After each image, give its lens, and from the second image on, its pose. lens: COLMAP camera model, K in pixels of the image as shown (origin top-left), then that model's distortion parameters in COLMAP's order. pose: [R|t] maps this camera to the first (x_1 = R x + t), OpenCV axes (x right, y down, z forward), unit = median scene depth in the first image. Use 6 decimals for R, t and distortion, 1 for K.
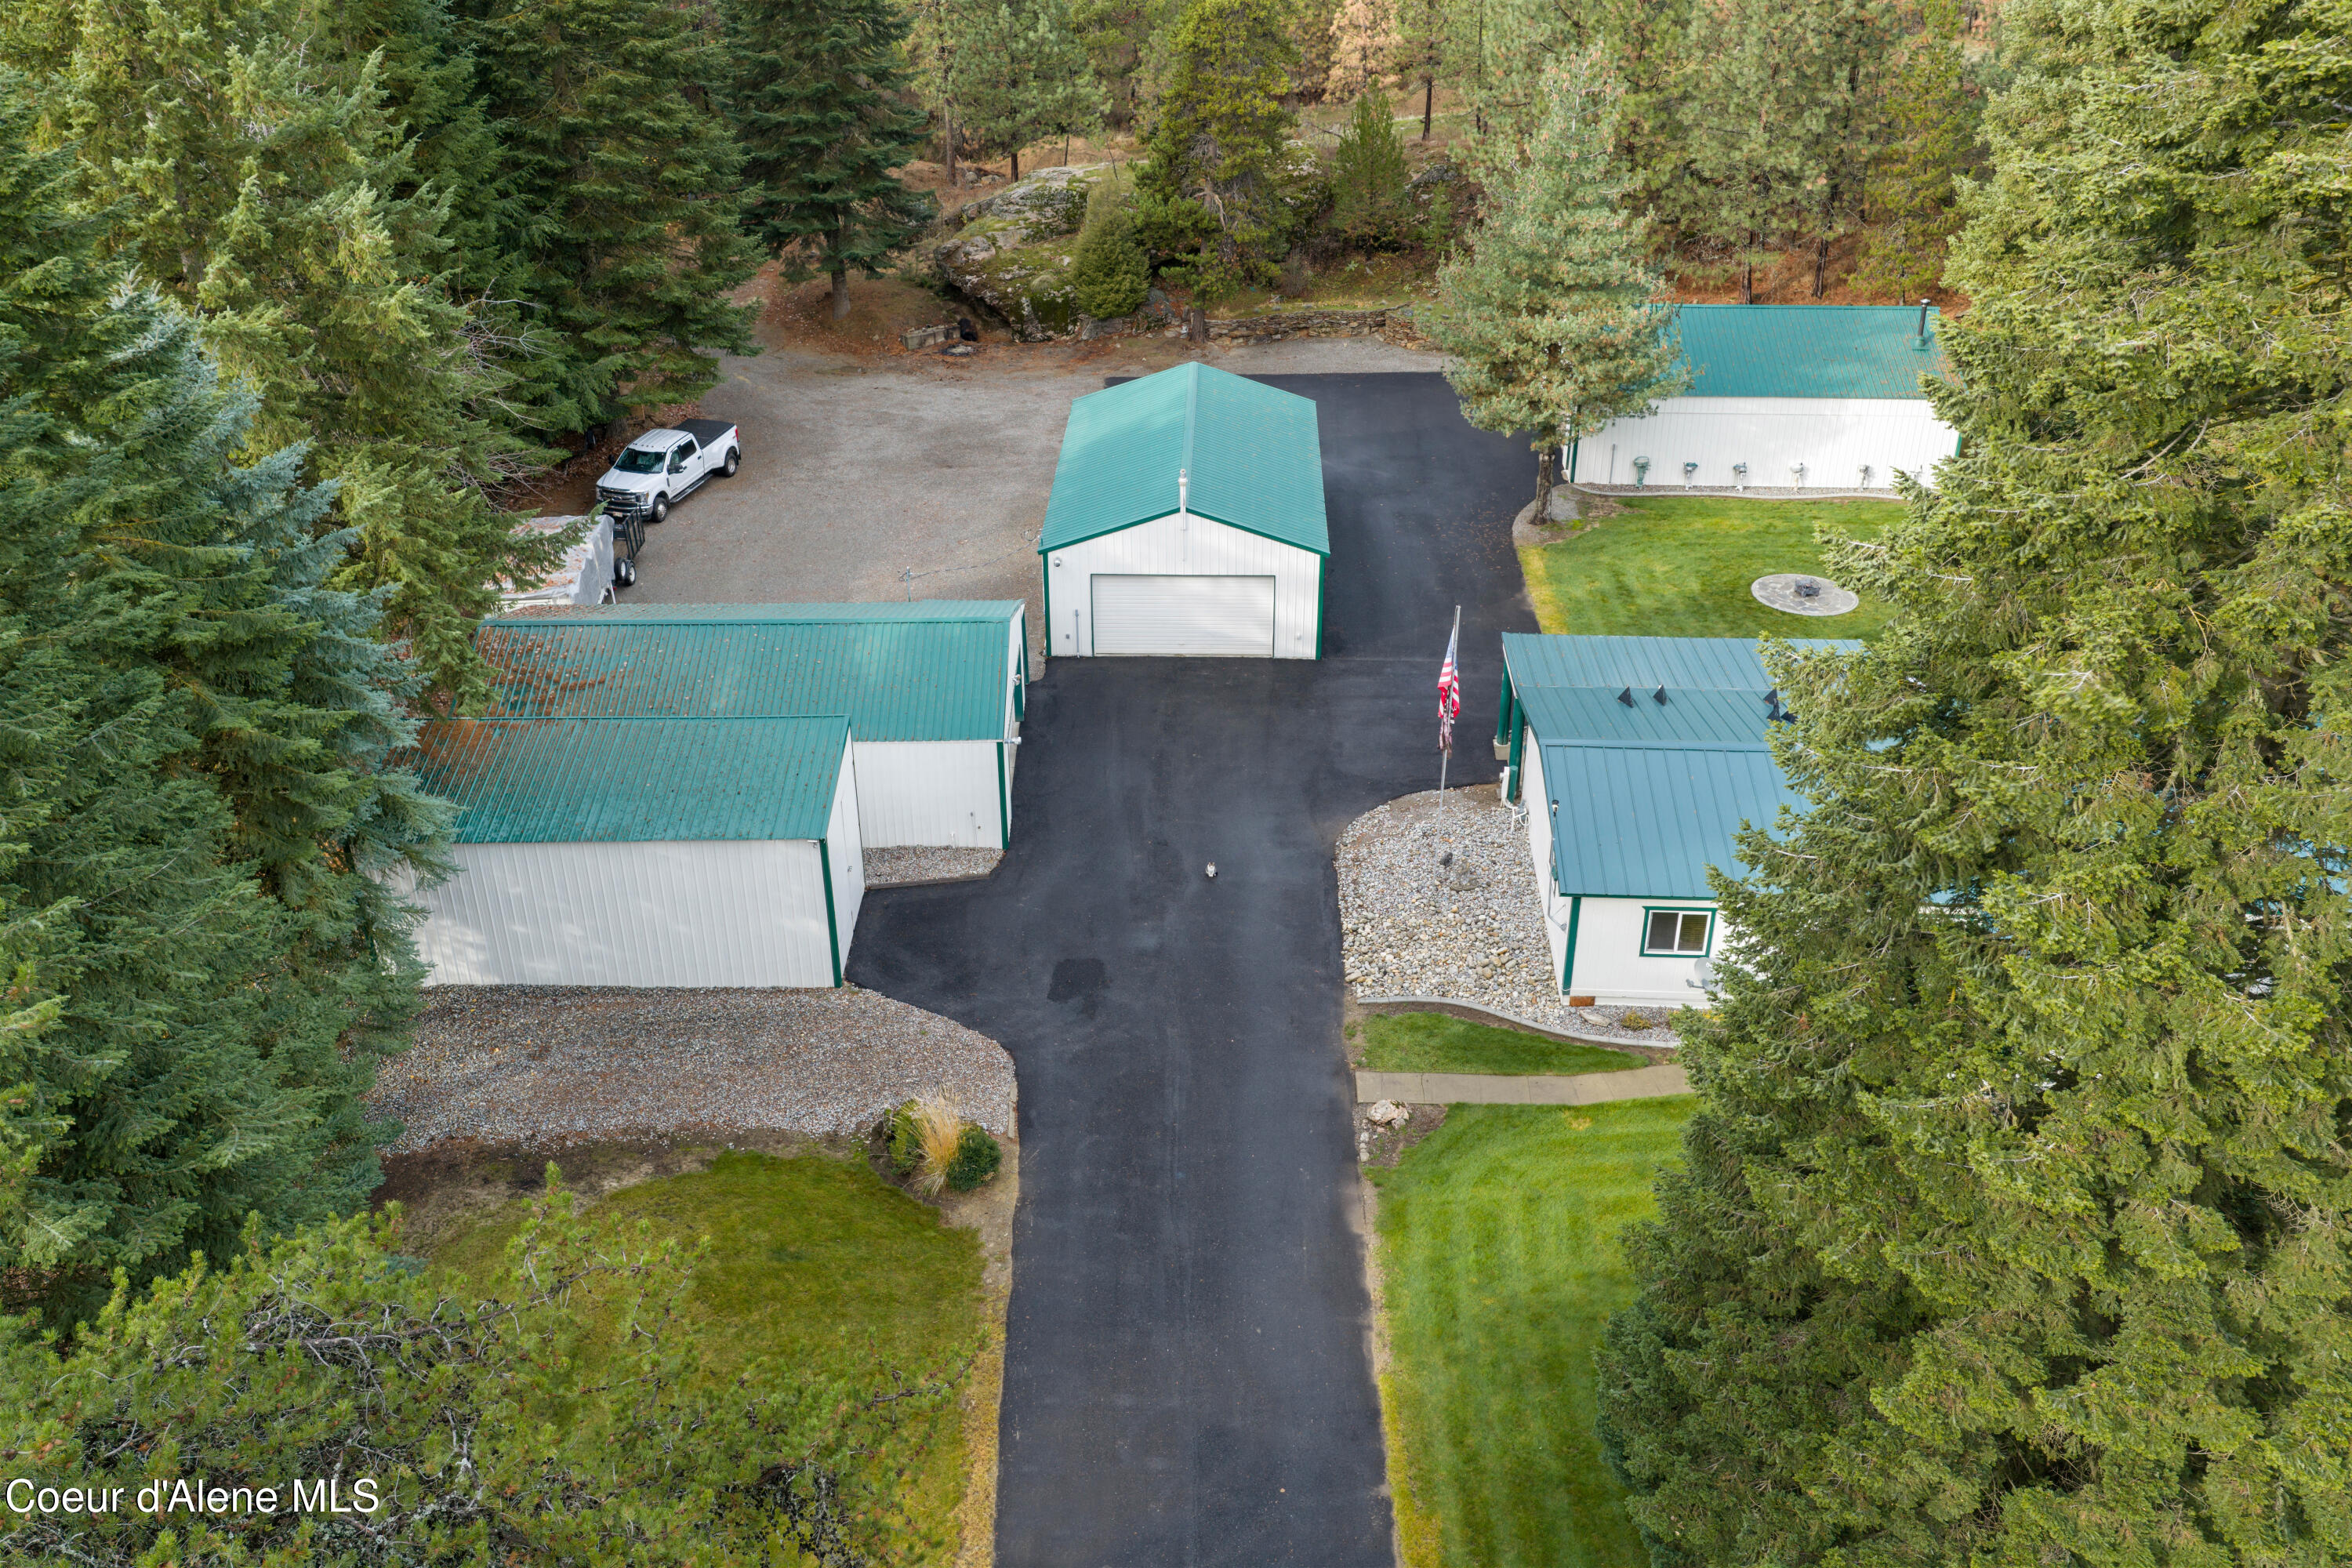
lens RADIAL K [[1939.1, 0, 1194.1], [0, 1939.1, 774.8], [0, 0, 1]] dist [0.018812, -0.039449]
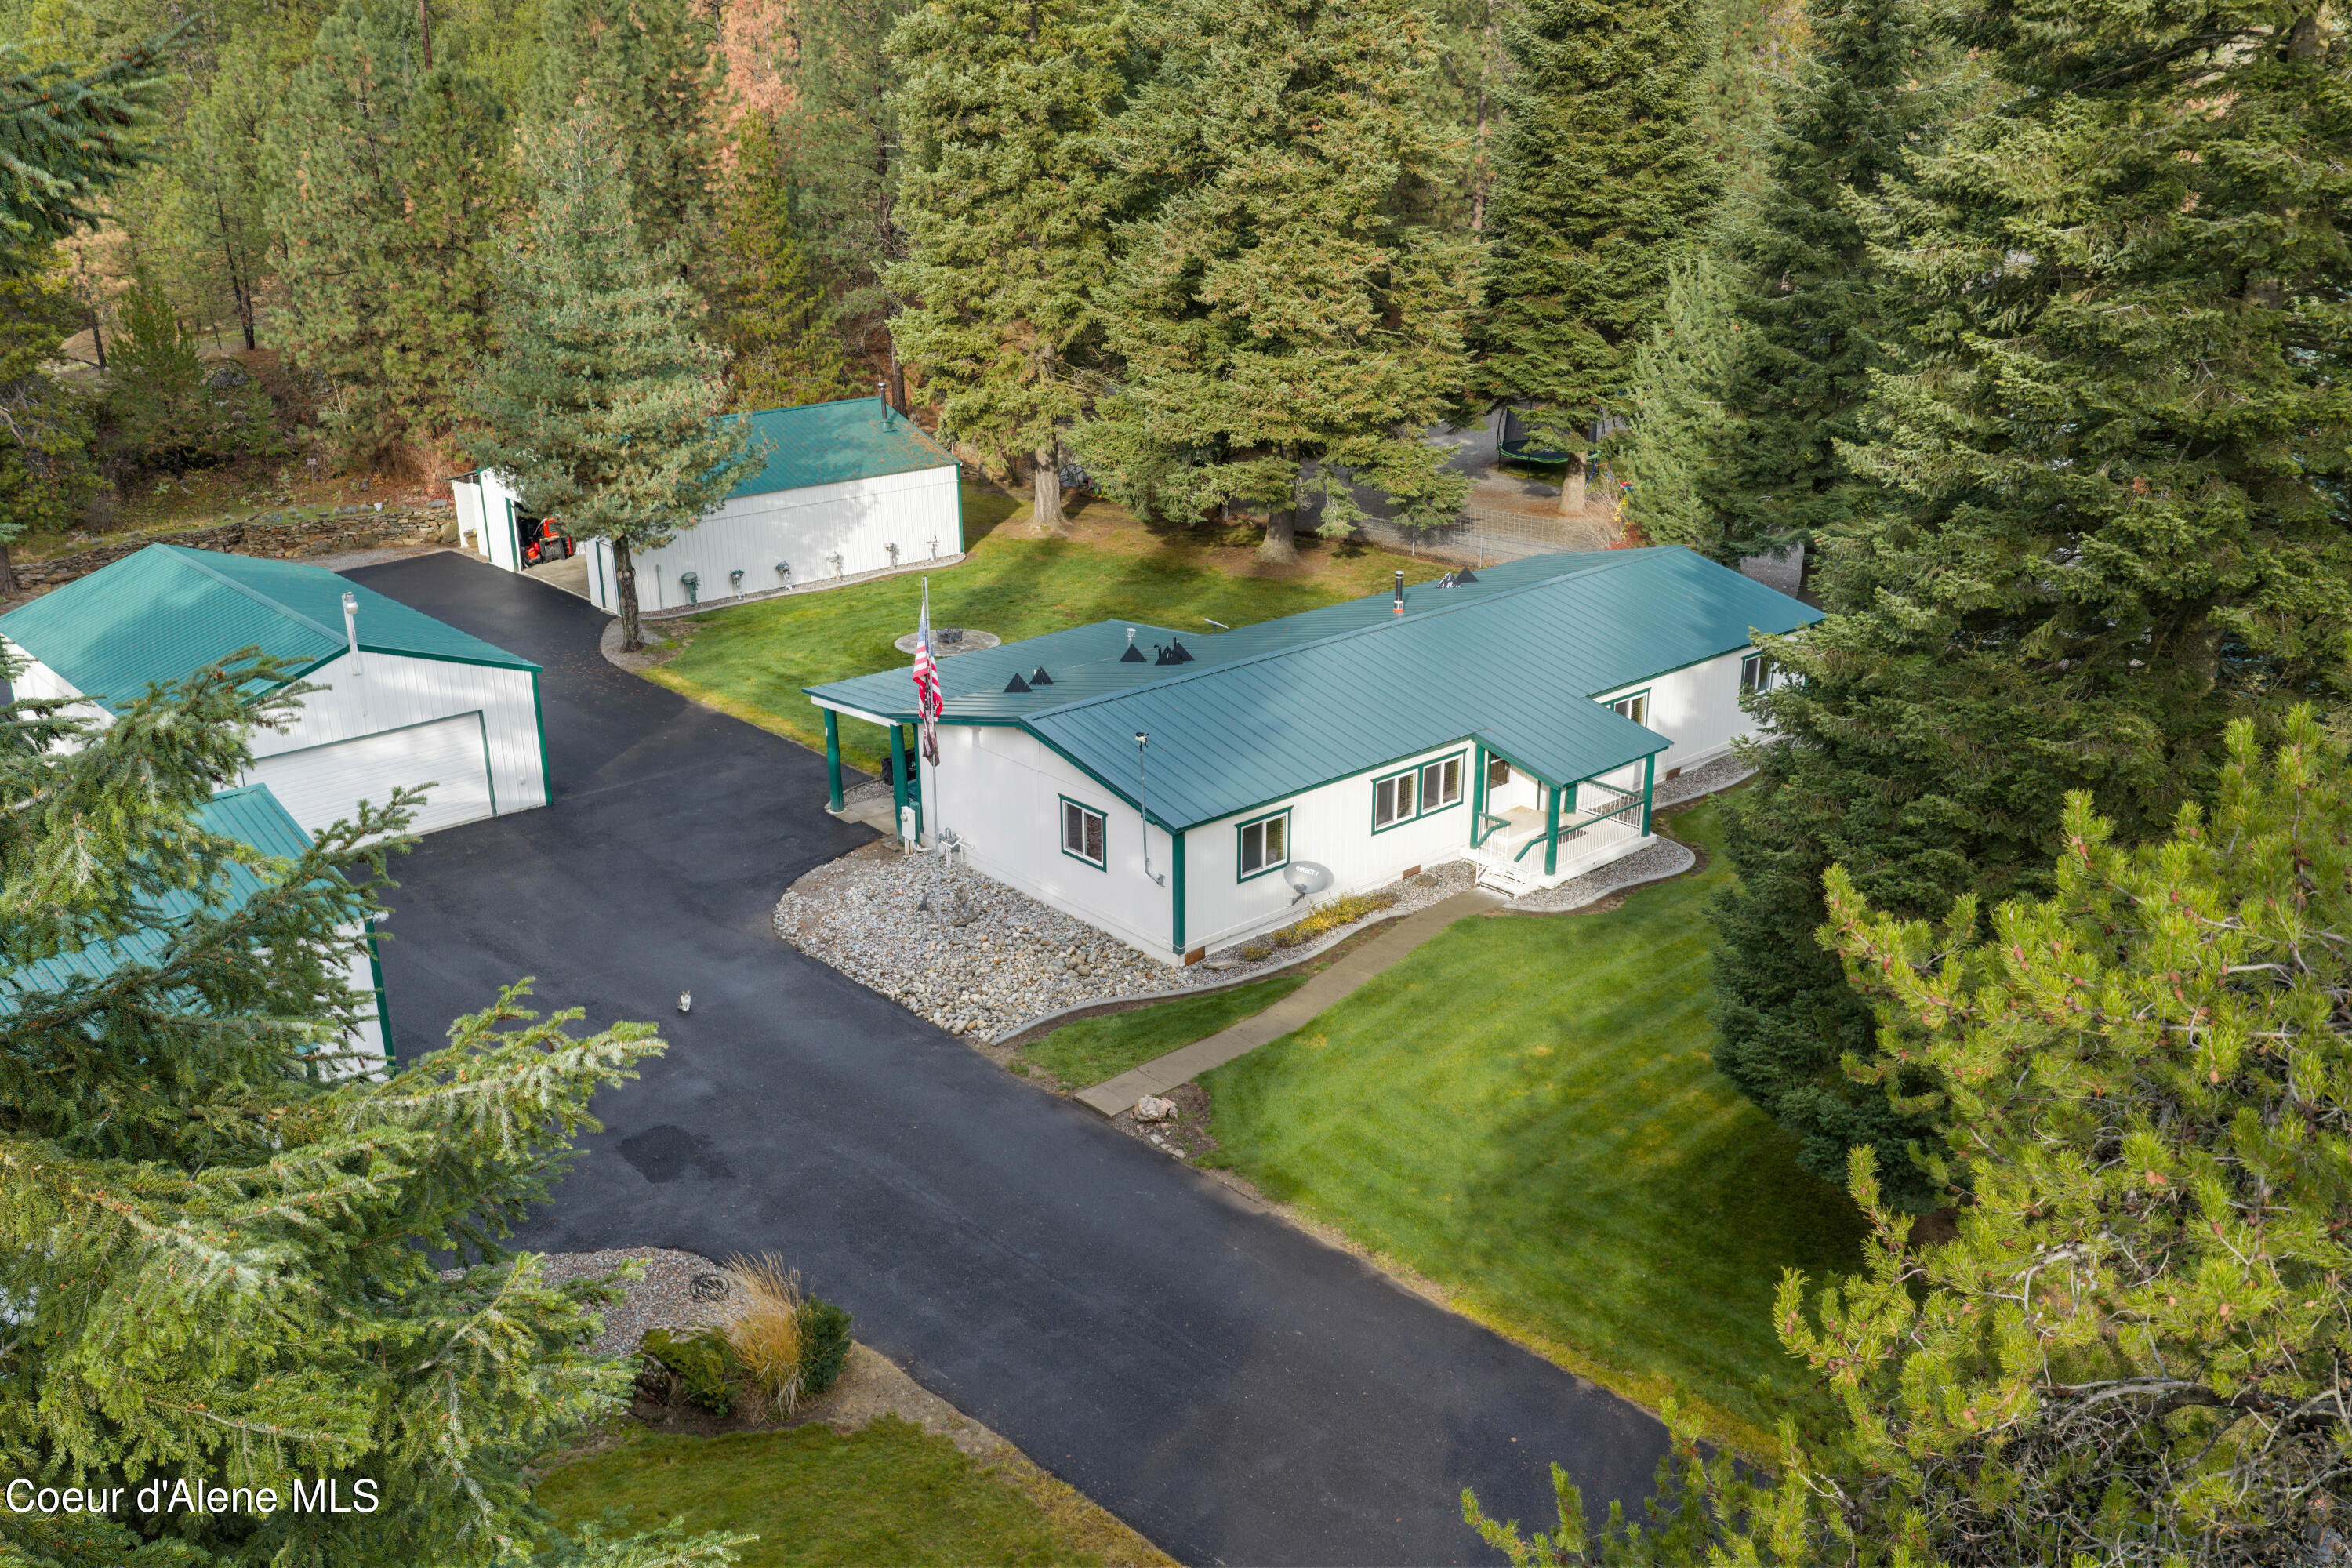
lens RADIAL K [[1939.1, 0, 1194.1], [0, 1939.1, 774.8], [0, 0, 1]] dist [0.018812, -0.039449]
pose [[0.711419, -0.237336, 0.661479, -0.282838], [0.346564, 0.937319, -0.036423, 0.052599], [-0.611373, 0.255157, 0.749079, 0.226885]]
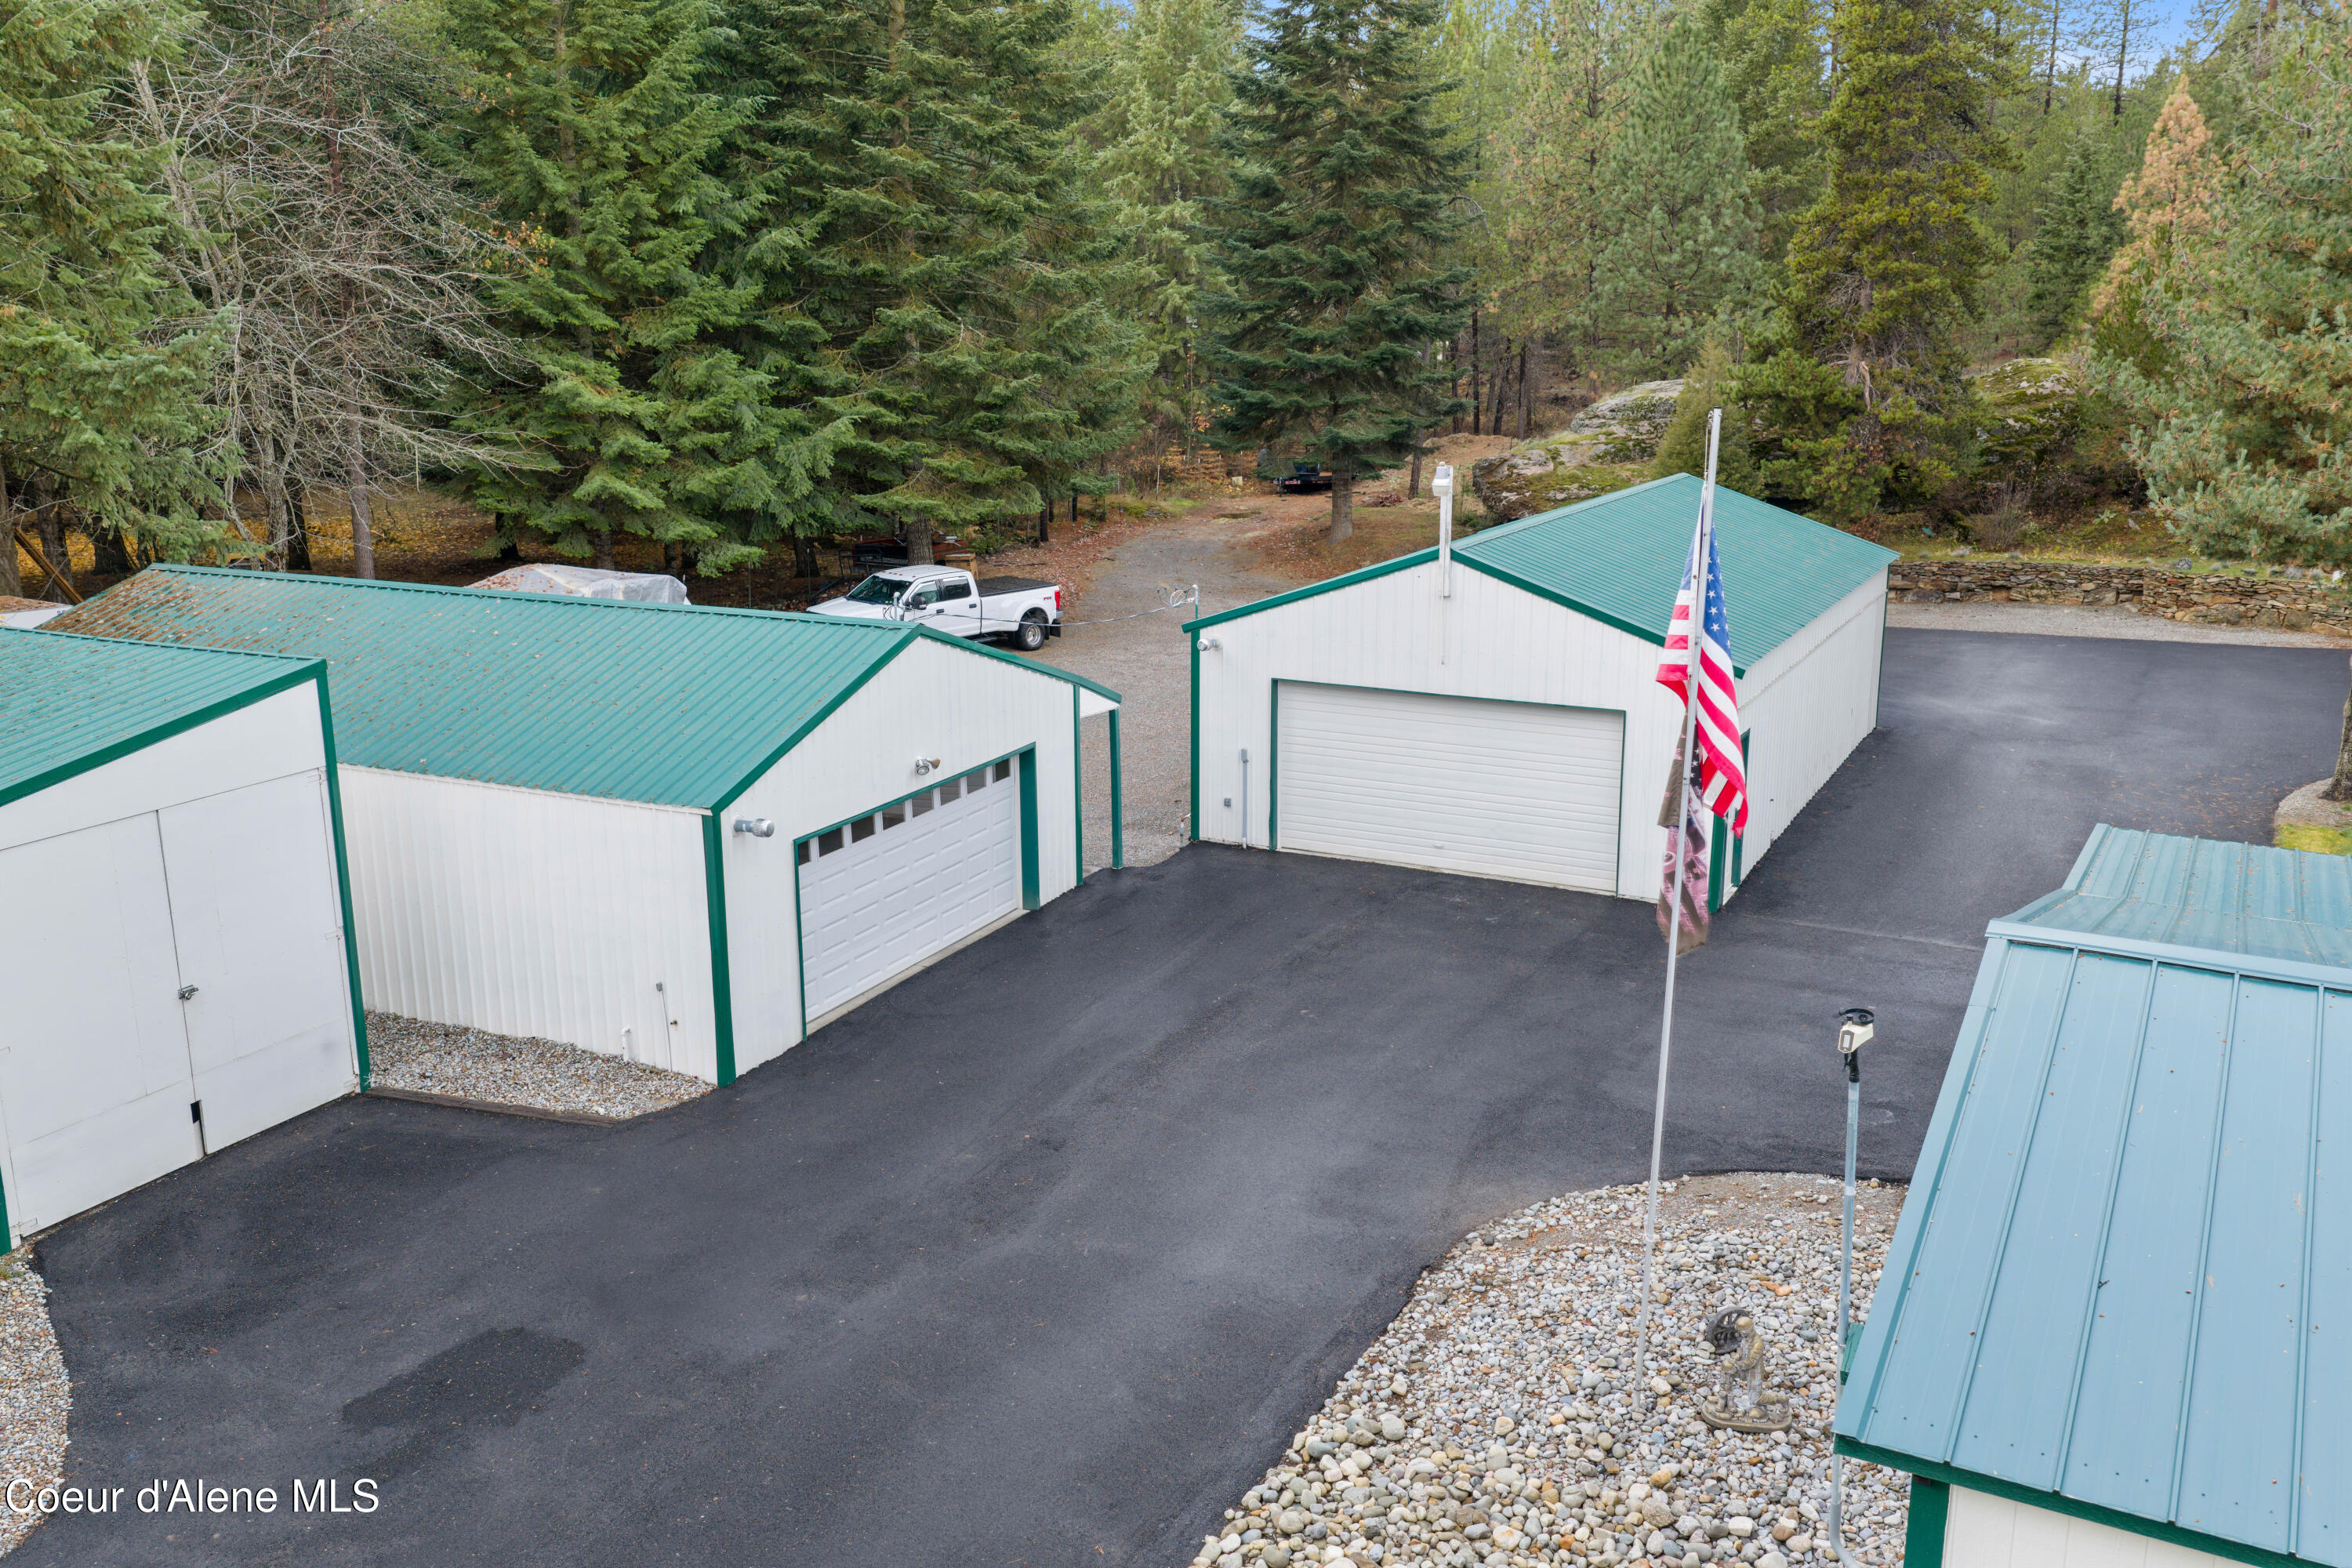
lens RADIAL K [[1939.1, 0, 1194.1], [0, 1939.1, 774.8], [0, 0, 1]] dist [0.018812, -0.039449]
pose [[0.896227, 0.102120, -0.431682, 0.151721], [-0.215466, 0.950848, -0.222399, 0.039209], [0.387753, 0.292333, 0.874179, 0.546363]]
